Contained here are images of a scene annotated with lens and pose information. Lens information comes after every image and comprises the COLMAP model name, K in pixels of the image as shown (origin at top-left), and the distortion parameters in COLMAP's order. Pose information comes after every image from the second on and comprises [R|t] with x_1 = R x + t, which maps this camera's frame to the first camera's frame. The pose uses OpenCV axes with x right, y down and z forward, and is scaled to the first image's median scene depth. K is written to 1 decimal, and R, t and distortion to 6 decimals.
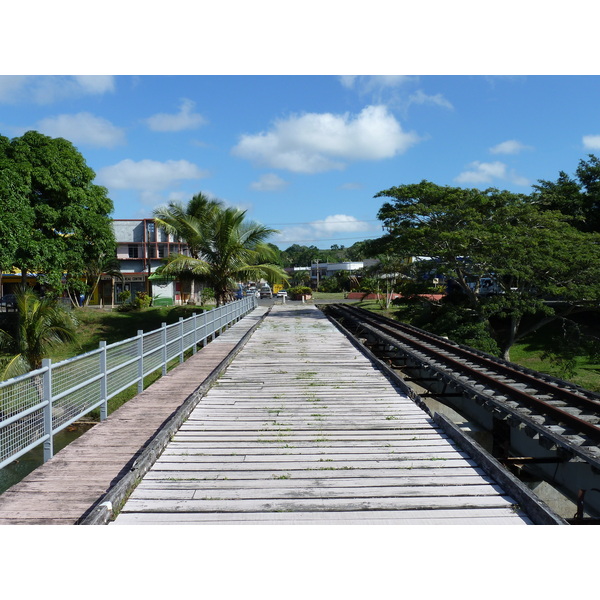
lens RADIAL K [[666.0, 0, 300.0], [0, 666.0, 300.0], [0, 0, 1]] dist [0.012167, 0.018447]
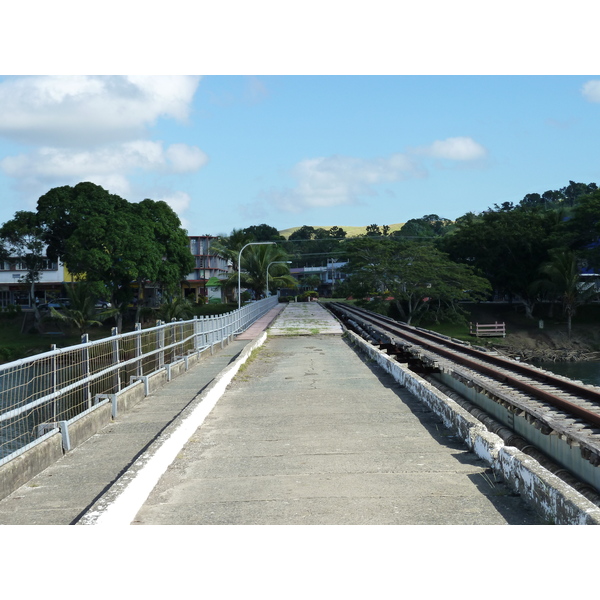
lens RADIAL K [[1605.0, 0, 300.0], [0, 1605.0, 300.0], [0, 0, 1]] dist [-0.015382, -0.028861]
pose [[0.999865, -0.009723, -0.013223, 0.035371], [0.009466, 0.999767, -0.019417, 0.086222], [0.013409, 0.019290, 0.999724, -3.077279]]
